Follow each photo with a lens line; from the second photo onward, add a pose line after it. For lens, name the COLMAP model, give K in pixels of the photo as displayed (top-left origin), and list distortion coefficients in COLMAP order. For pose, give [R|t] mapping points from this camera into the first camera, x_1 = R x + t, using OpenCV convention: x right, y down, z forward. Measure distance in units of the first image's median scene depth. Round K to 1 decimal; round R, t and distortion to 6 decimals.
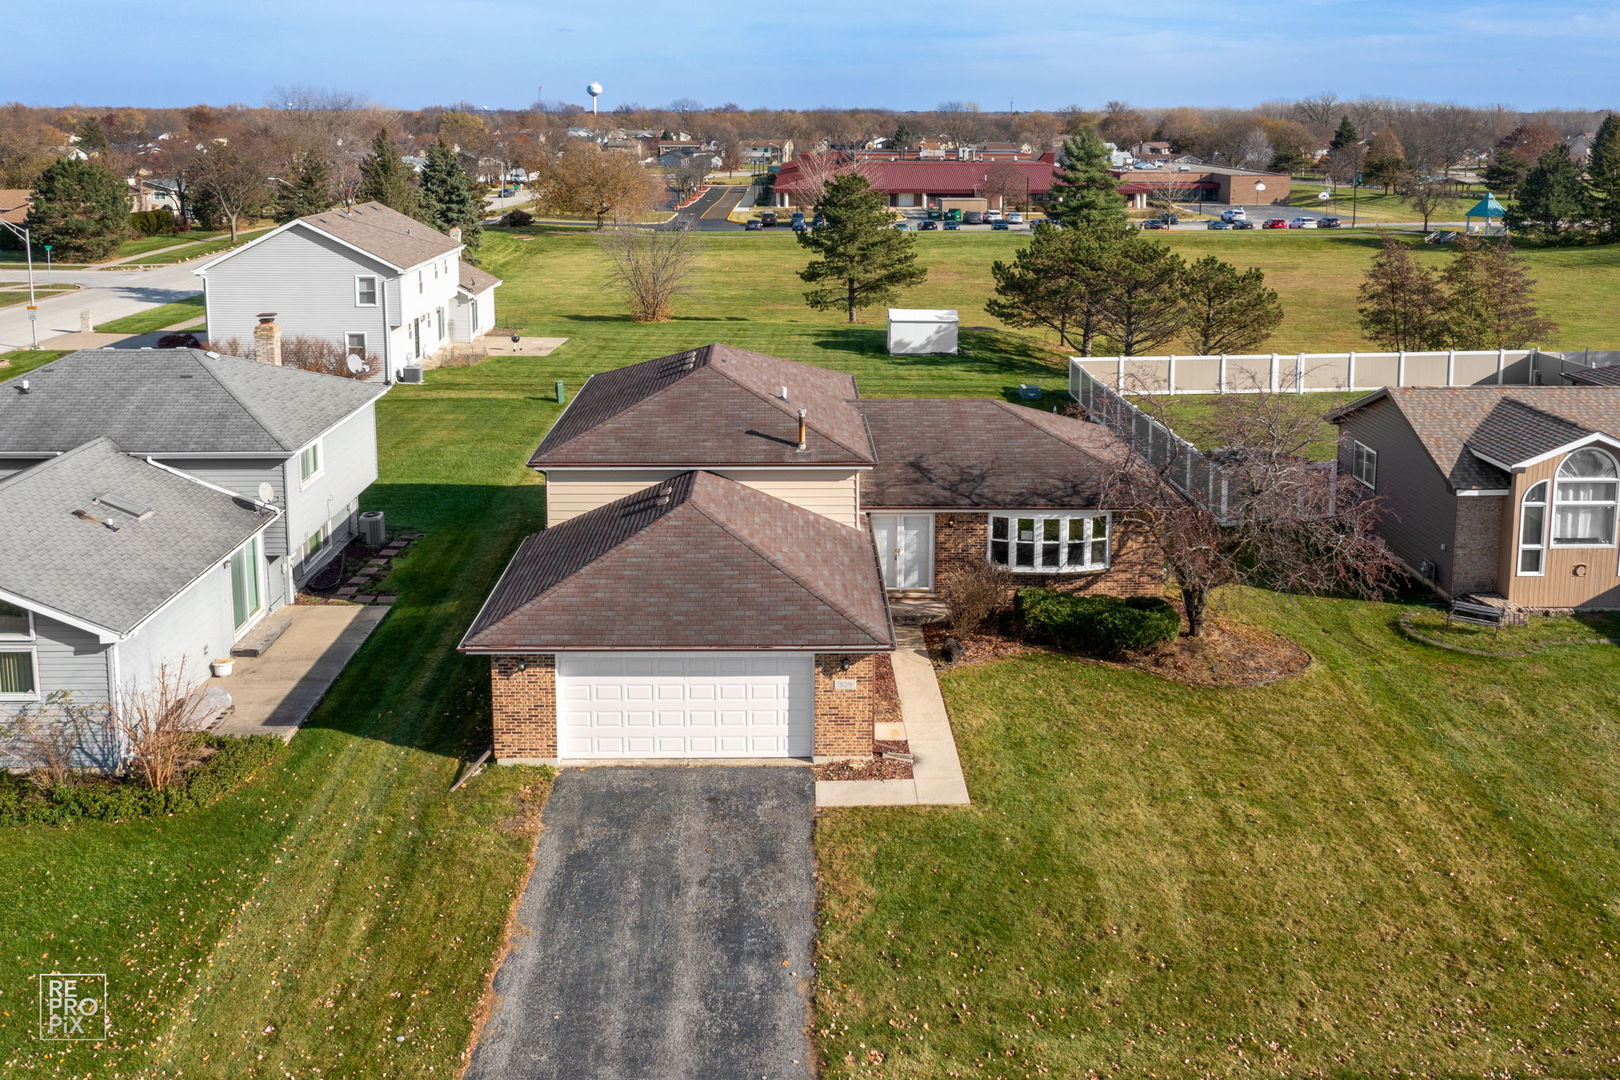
lens RADIAL K [[1426.9, 0, 904.0], [0, 1426.9, 507.4], [0, 0, 1]] dist [-0.008686, -0.001276]
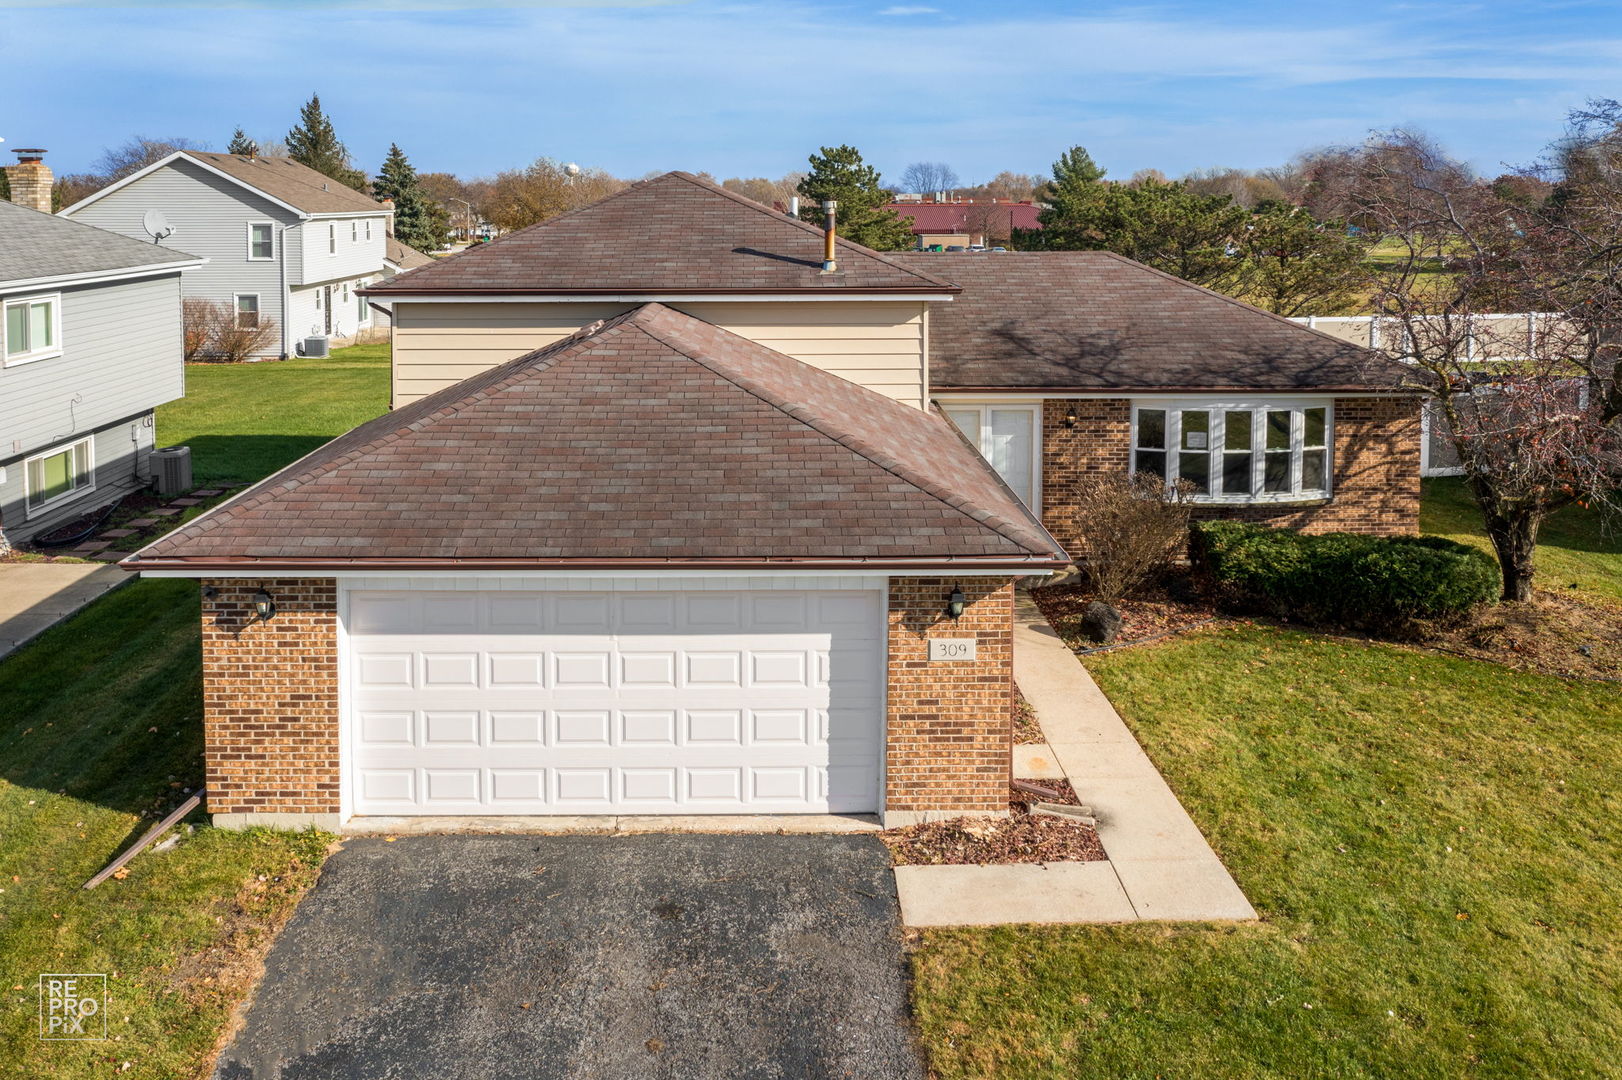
lens RADIAL K [[1410.9, 0, 809.5], [0, 1410.9, 344.5], [0, 0, 1]] dist [-0.013403, -0.004869]
pose [[0.998958, -0.015294, -0.042993, -0.058935], [0.007899, 0.985897, -0.167166, 0.090467], [0.044943, 0.166652, 0.984991, 0.465109]]
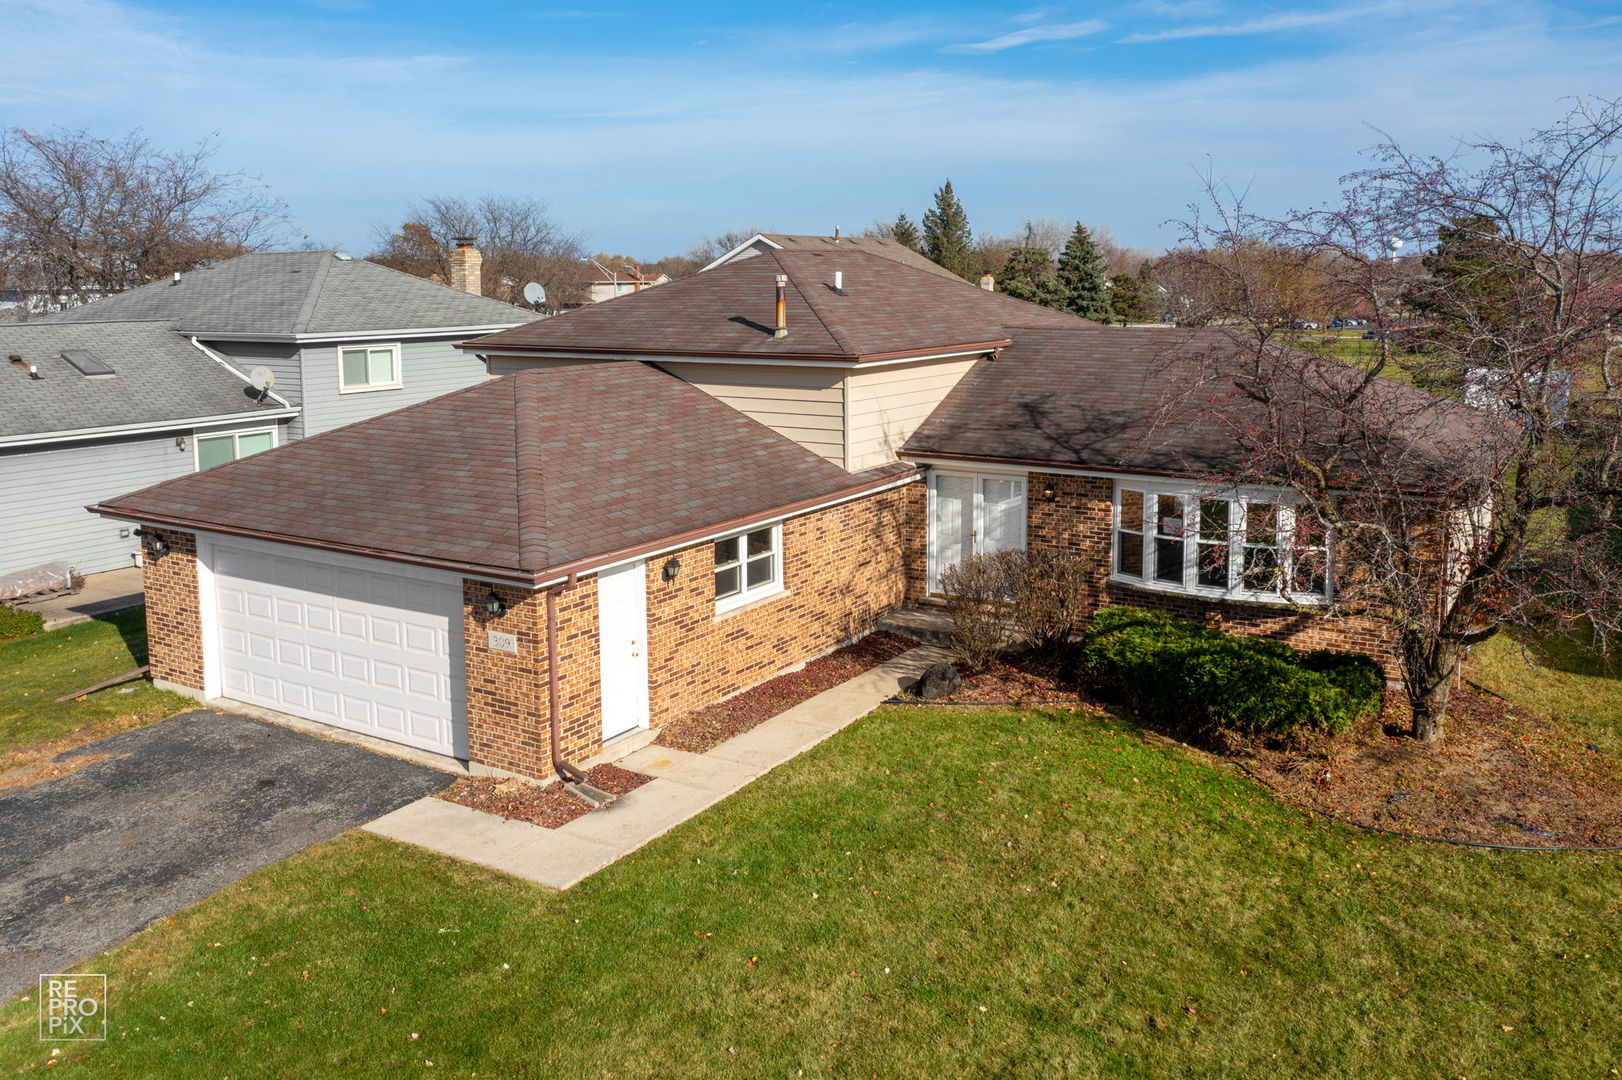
lens RADIAL K [[1361.6, 0, 811.6], [0, 1361.6, 512.4], [0, 0, 1]] dist [-0.014076, -0.003253]
pose [[0.811714, 0.078438, -0.578764, 0.332101], [-0.137595, 0.988731, -0.058977, 0.077285], [0.567616, 0.127507, 0.813360, 0.544983]]
